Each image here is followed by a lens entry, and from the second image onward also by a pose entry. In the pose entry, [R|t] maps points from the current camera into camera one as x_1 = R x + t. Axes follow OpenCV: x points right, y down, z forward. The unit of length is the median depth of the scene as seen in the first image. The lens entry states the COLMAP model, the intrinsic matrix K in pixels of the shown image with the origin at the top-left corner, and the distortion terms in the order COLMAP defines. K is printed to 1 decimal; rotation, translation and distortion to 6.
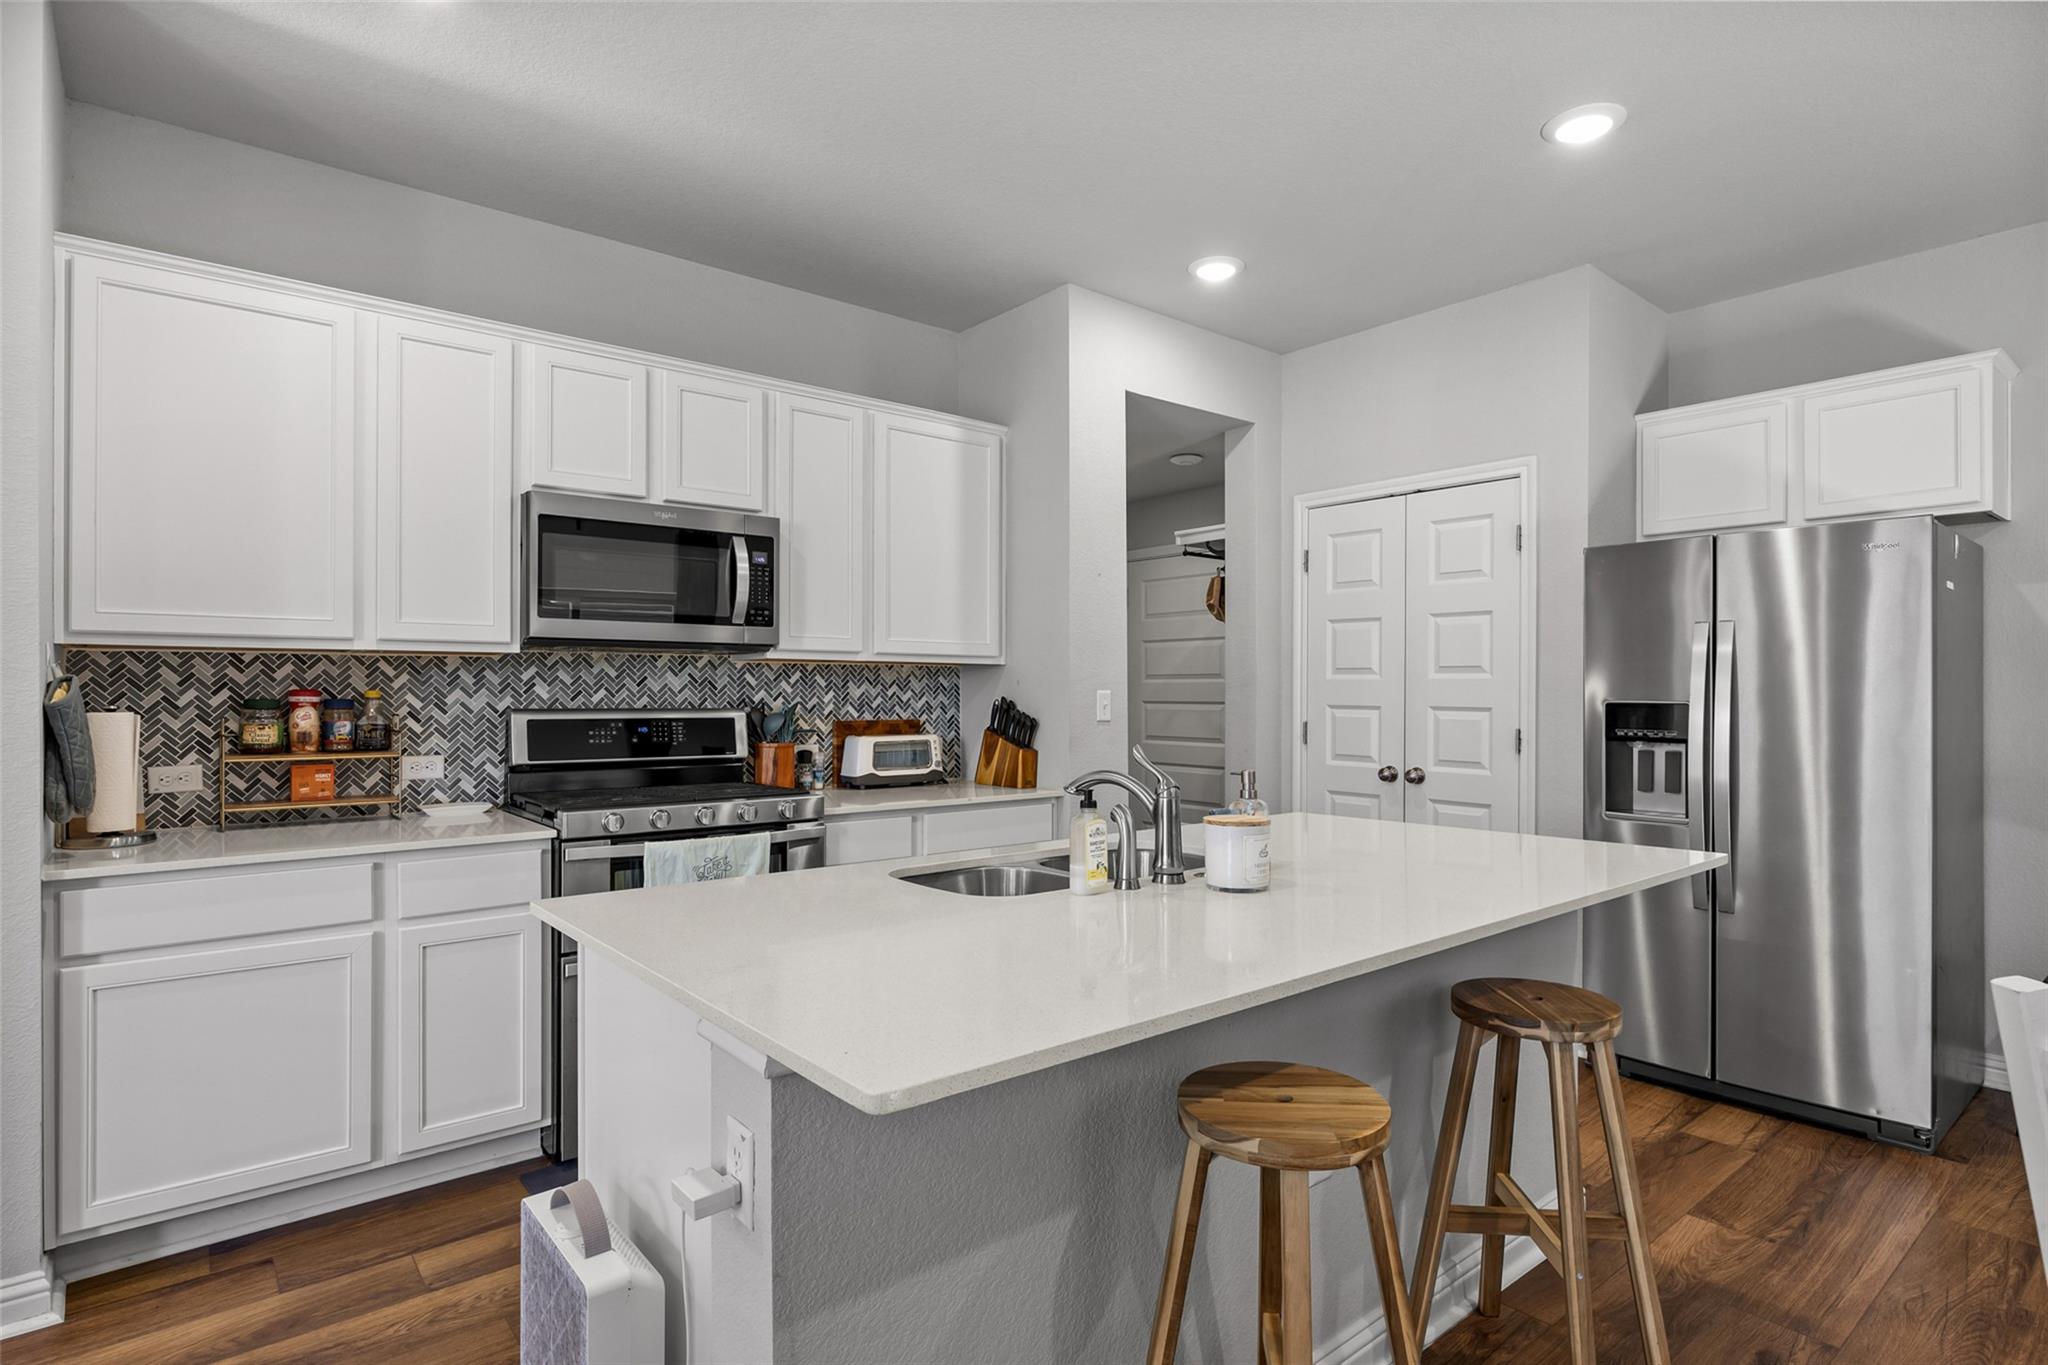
lens RADIAL K [[1048.8, 0, 1023.7], [0, 1048.8, 680.6], [0, 0, 1]] dist [-0.011646, 0.001015]
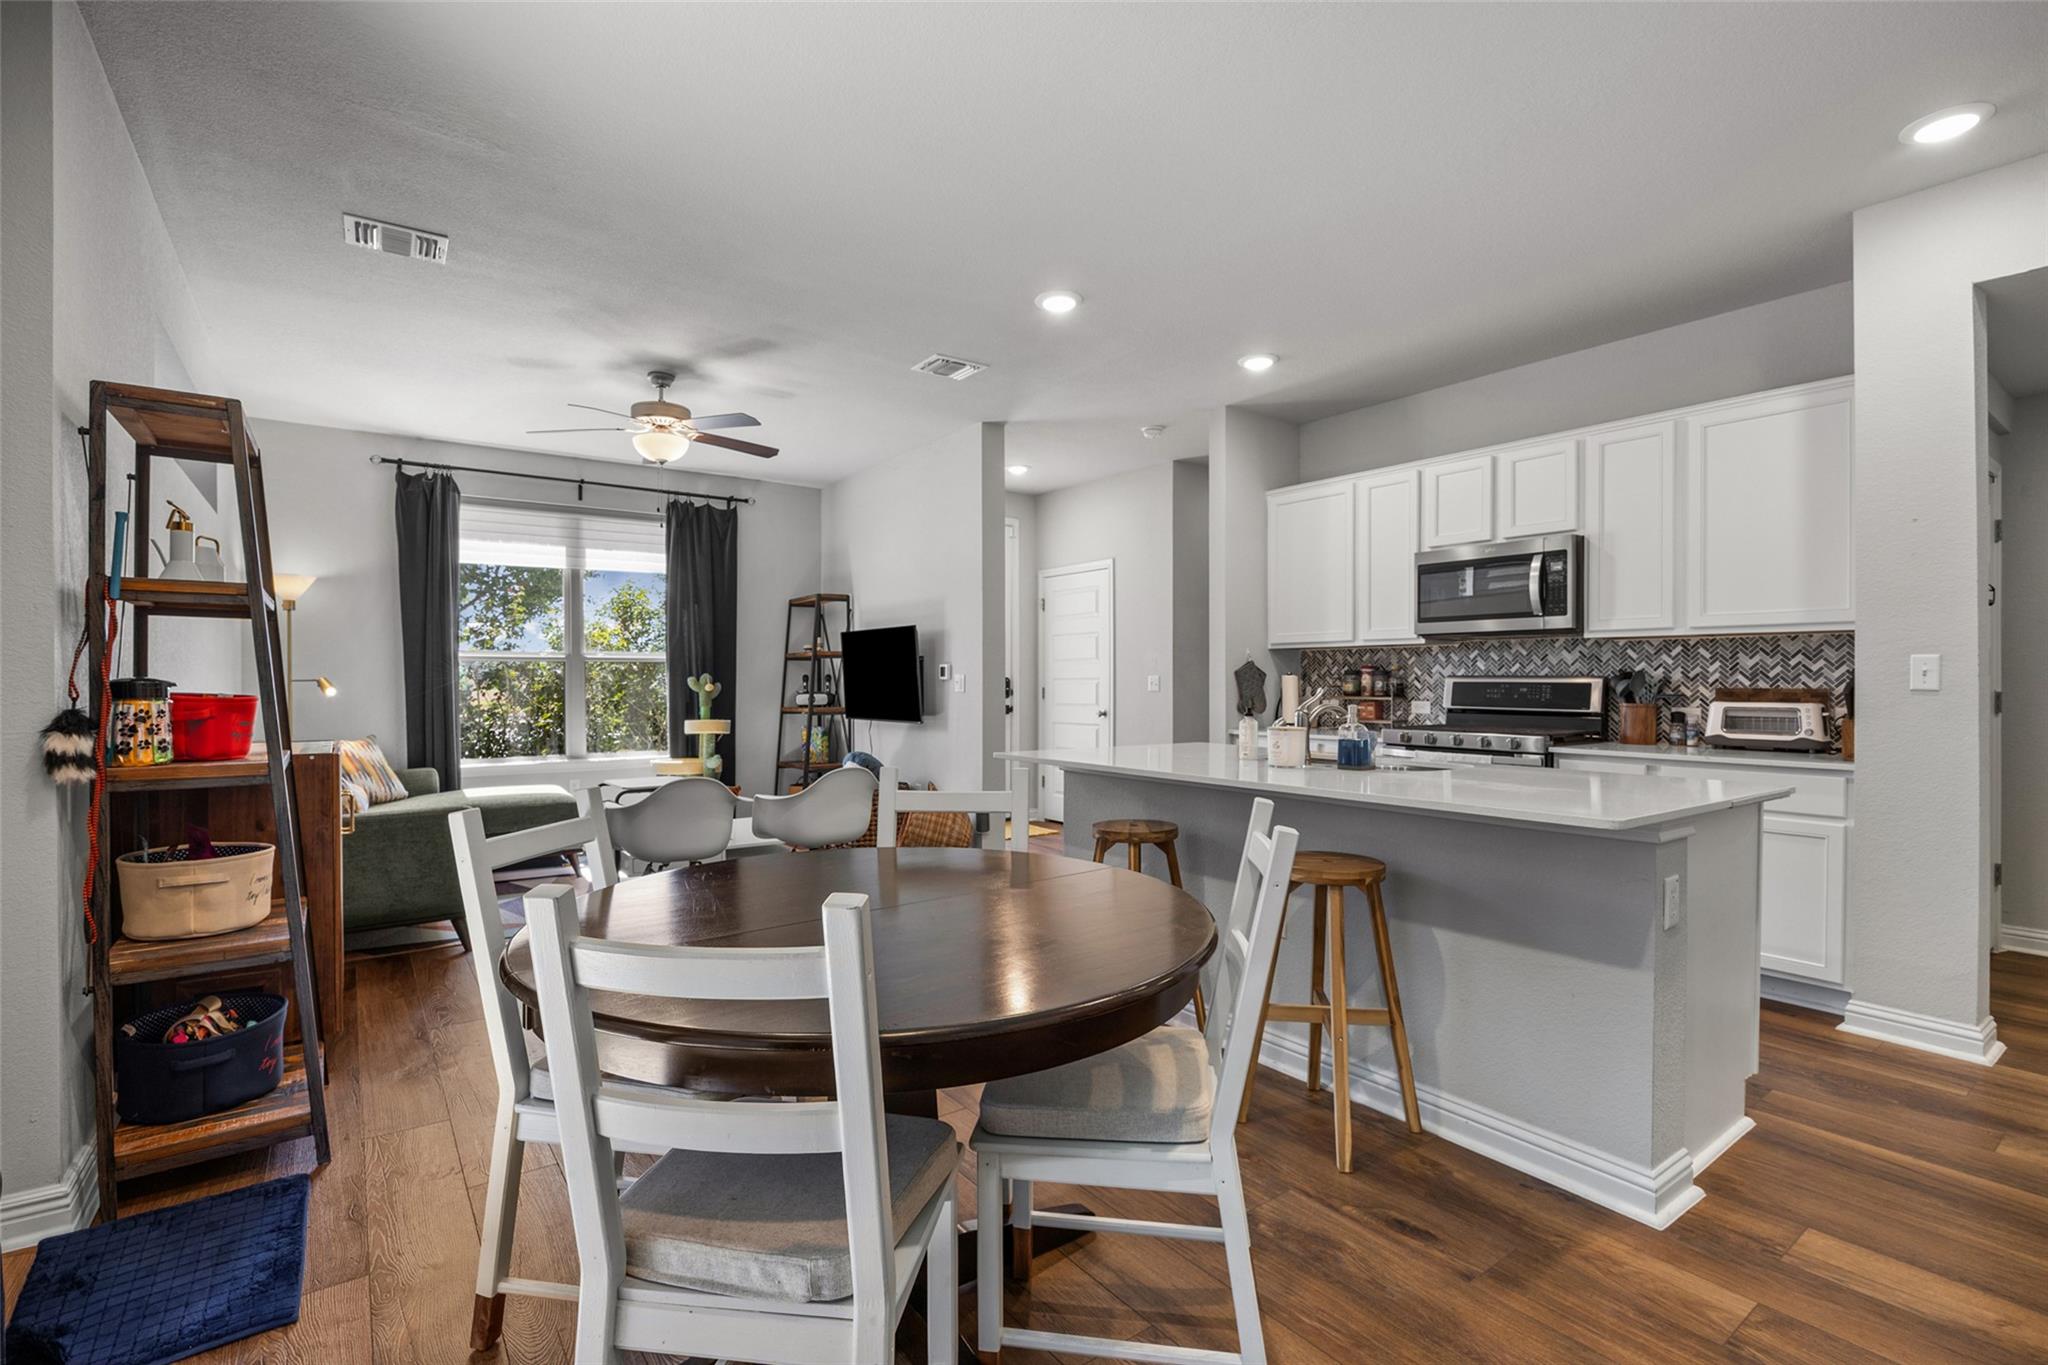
lens RADIAL K [[926.9, 0, 1023.8], [0, 926.9, 692.7], [0, 0, 1]] dist [-0.020058, -0.000222]
pose [[-0.061349, 0.012195, -0.998042, 0.975322], [0.009110, 0.999891, 0.011657, 0.028728], [0.998075, -0.008377, -0.061453, 0.357405]]
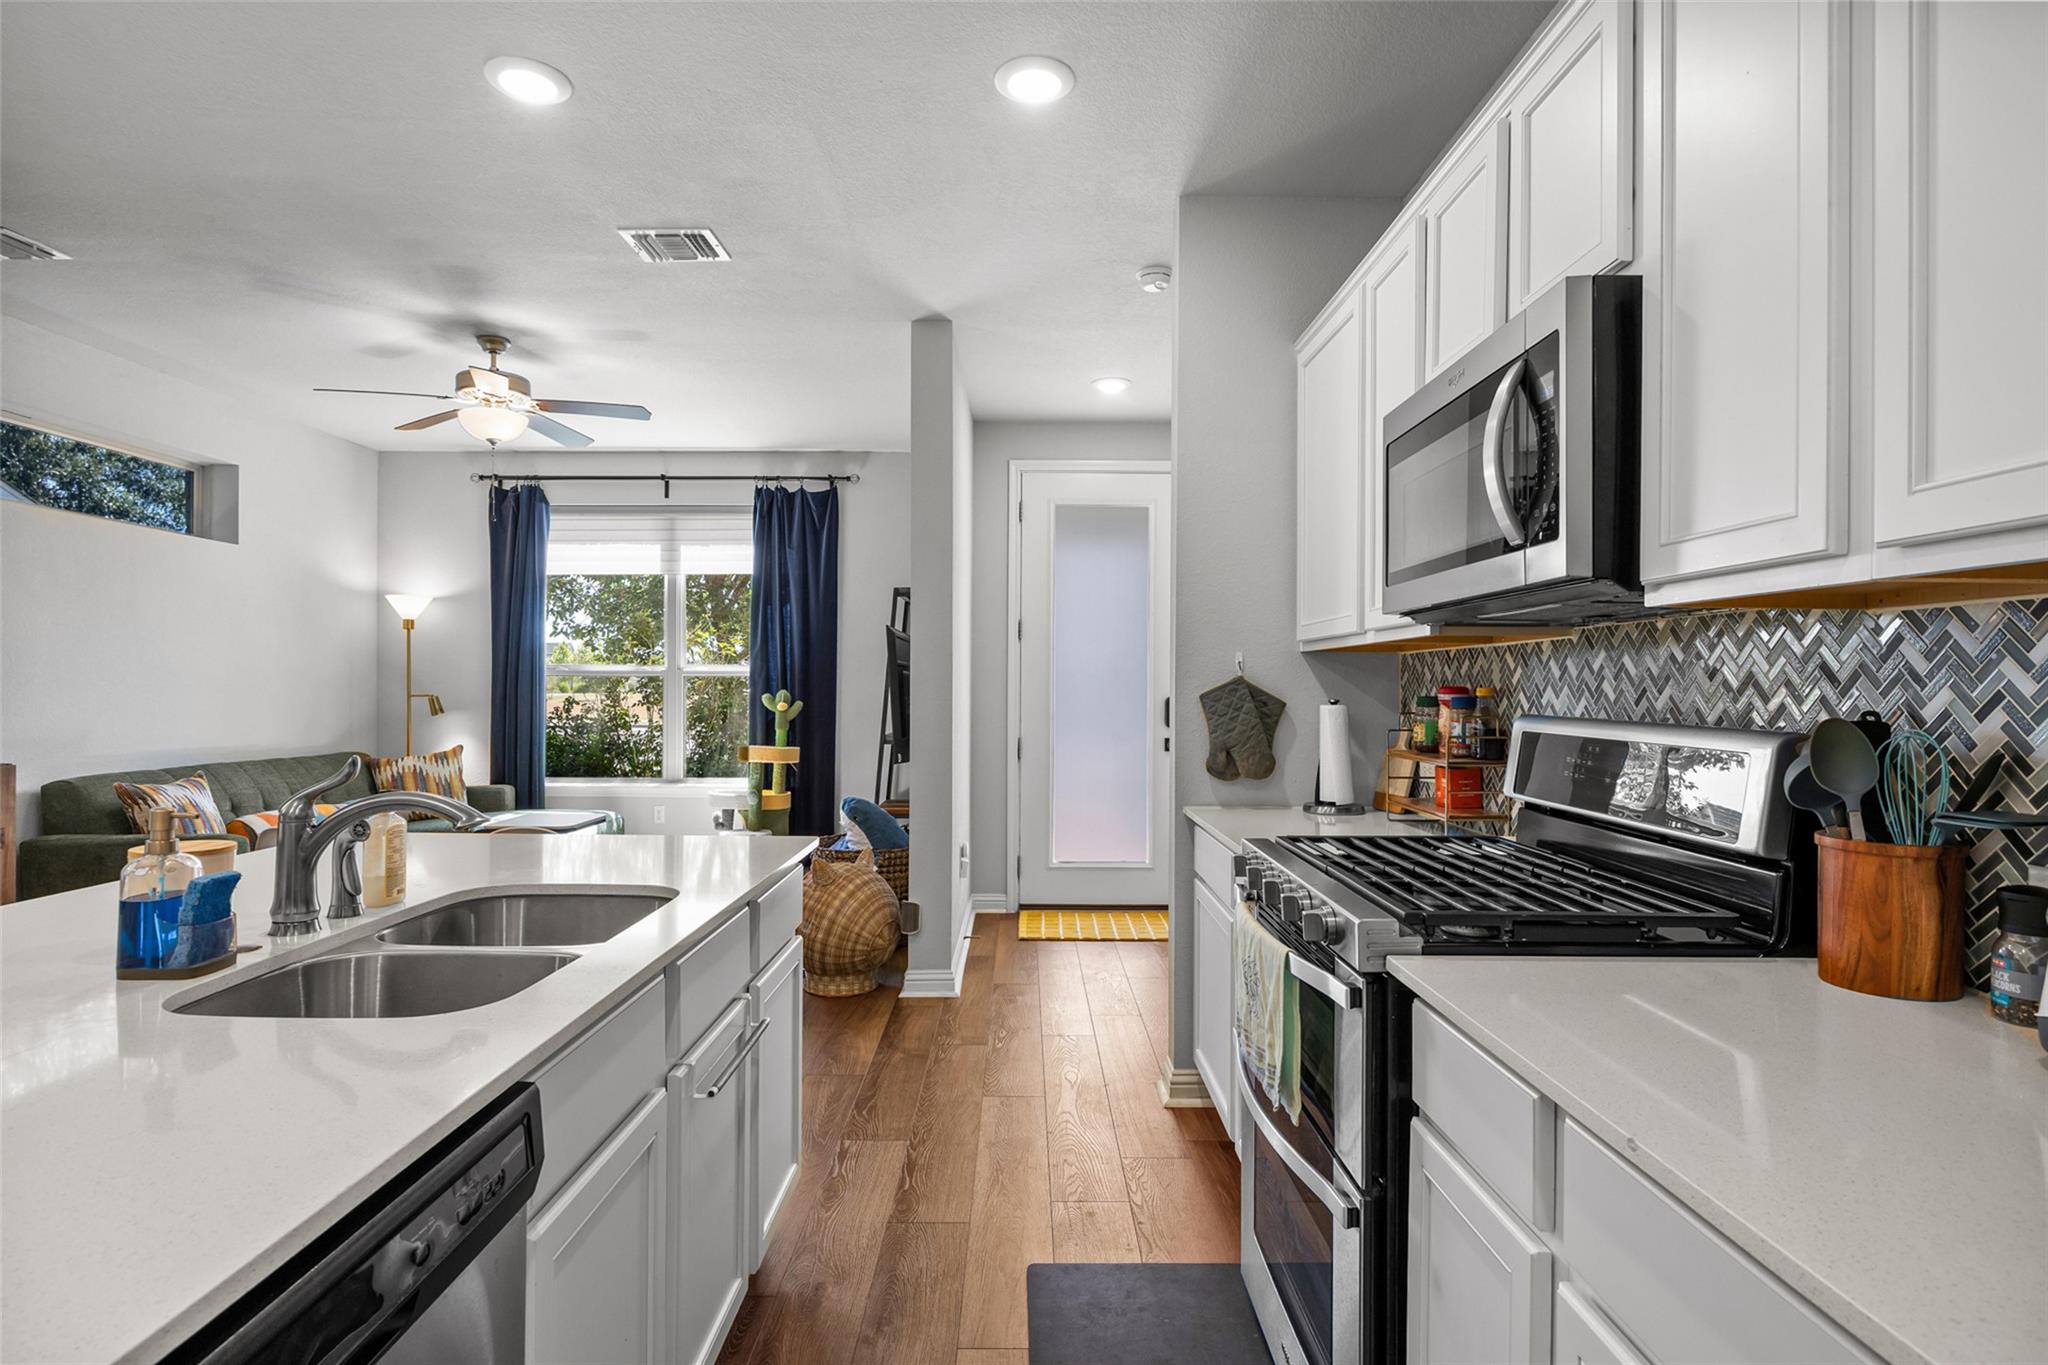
lens RADIAL K [[1048.8, 0, 1023.5], [0, 1048.8, 687.3], [0, 0, 1]] dist [-0.011646, 0.001015]
pose [[-0.635490, -0.003249, -0.772102, 0.227415], [0.001708, 0.999983, -0.005613, 0.011609], [0.772107, -0.004886, -0.635473, 1.073448]]
